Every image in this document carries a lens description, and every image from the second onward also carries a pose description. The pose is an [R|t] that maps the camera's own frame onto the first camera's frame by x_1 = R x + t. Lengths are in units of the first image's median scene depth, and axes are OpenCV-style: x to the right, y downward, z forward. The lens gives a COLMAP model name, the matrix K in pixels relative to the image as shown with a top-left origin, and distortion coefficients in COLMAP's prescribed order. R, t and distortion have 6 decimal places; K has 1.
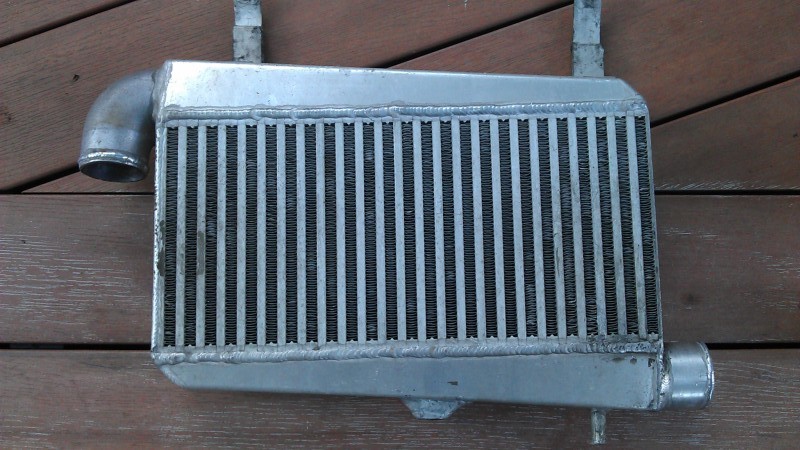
lens RADIAL K [[825.8, 0, 401.5], [0, 825.8, 233.8], [0, 0, 1]] dist [0.075632, -0.338128]
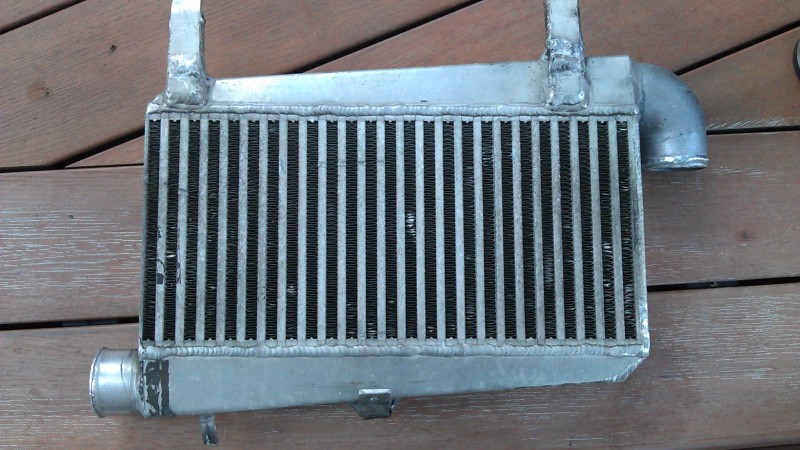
lens RADIAL K [[825.8, 0, 401.5], [0, 825.8, 233.8], [0, 0, 1]] dist [0.075632, -0.338128]
pose [[0.997950, -0.057524, 0.028048, -0.095215], [0.057255, 0.998306, 0.010305, 0.042004], [-0.028593, -0.008678, 0.999553, 0.006203]]
